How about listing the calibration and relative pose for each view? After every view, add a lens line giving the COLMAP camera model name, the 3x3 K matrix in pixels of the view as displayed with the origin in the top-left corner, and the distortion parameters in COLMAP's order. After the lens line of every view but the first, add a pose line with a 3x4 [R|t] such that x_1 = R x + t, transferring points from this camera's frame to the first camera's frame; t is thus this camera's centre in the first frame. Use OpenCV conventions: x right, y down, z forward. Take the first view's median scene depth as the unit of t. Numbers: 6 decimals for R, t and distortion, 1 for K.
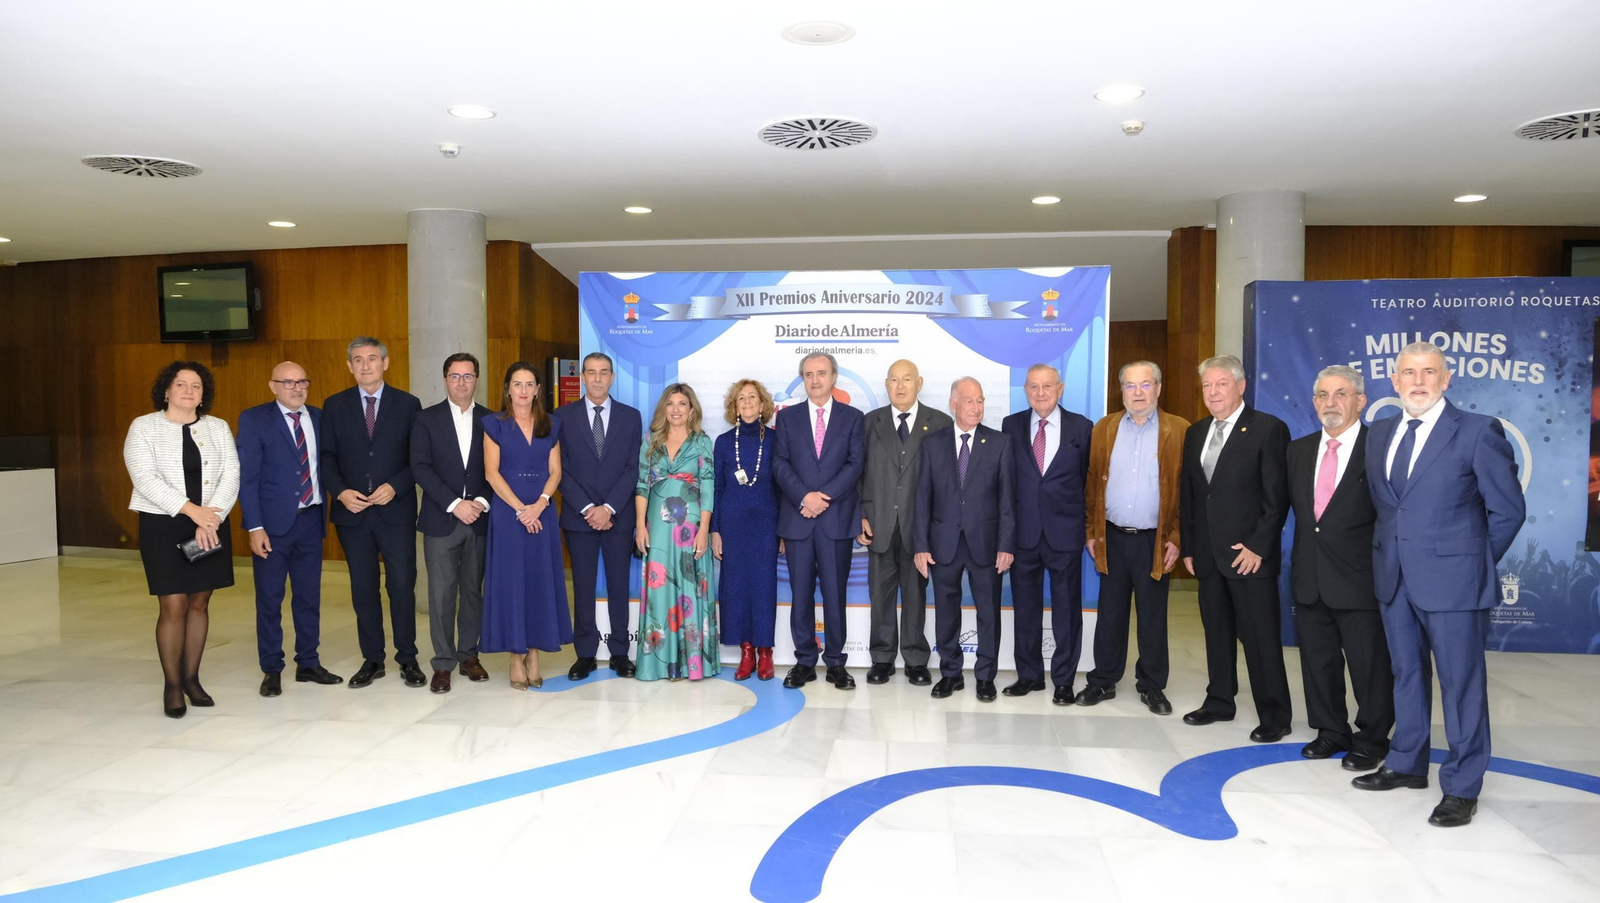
lens RADIAL K [[1114.9, 0, 805.9], [0, 1114.9, 453.2], [0, 0, 1]] dist [-0.025156, 0.015613]
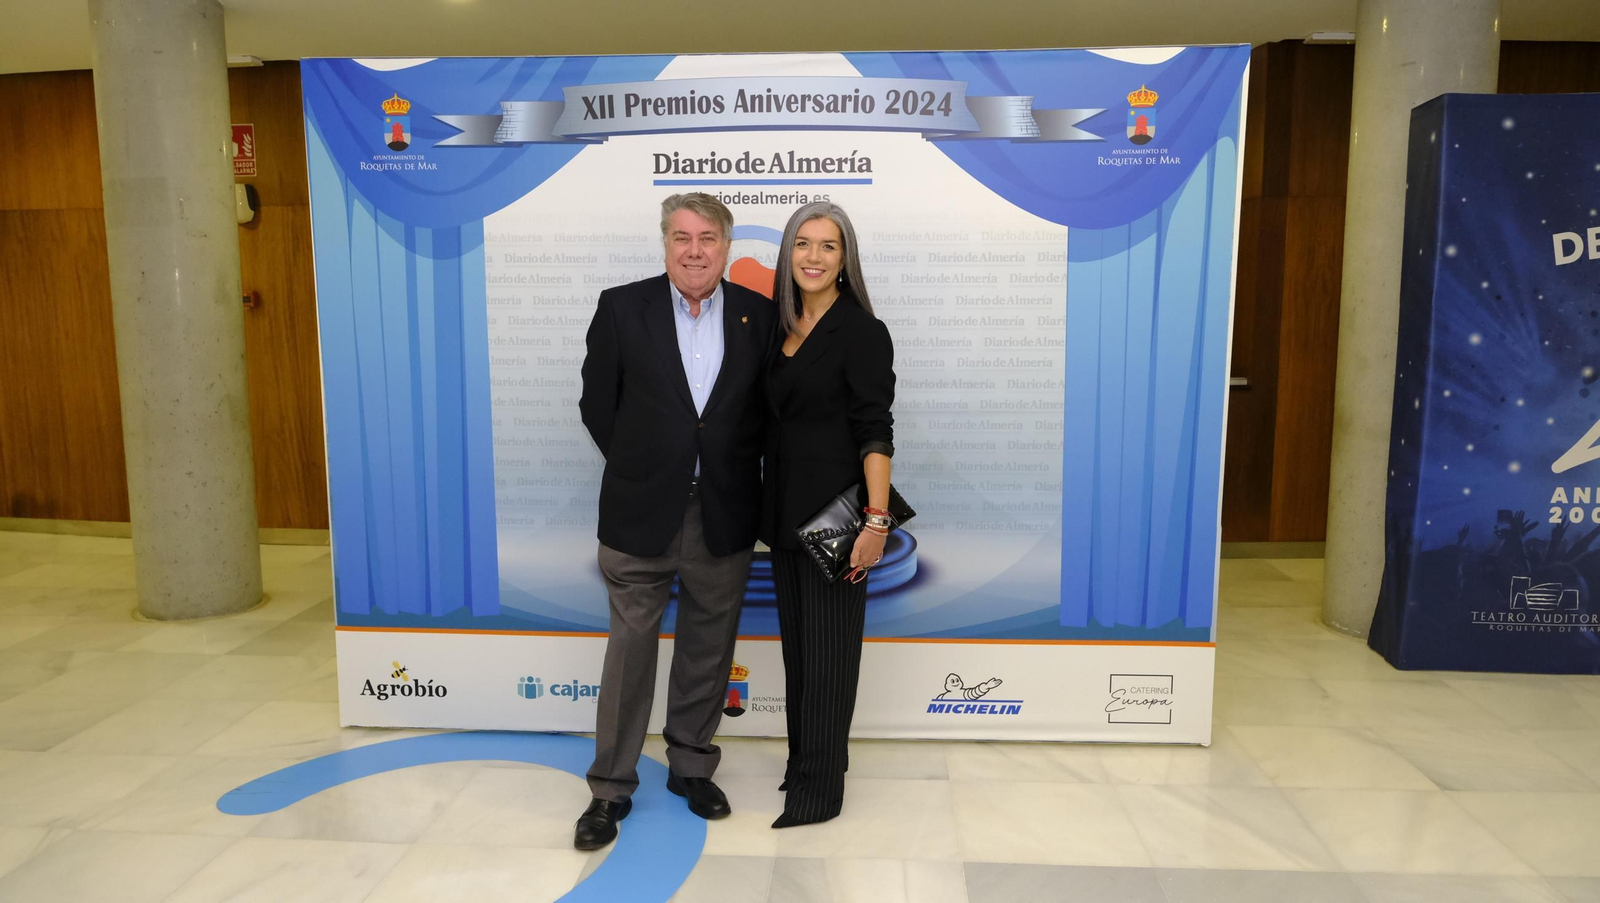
lens RADIAL K [[1095.8, 0, 806.6], [0, 1095.8, 452.0], [0, 0, 1]] dist [-0.030559, 0.020514]
pose [[0.998914, -0.007863, 0.045922, 0.023364], [0.003755, 0.996037, 0.088865, -0.013269], [-0.046439, -0.088596, 0.994985, 0.433444]]
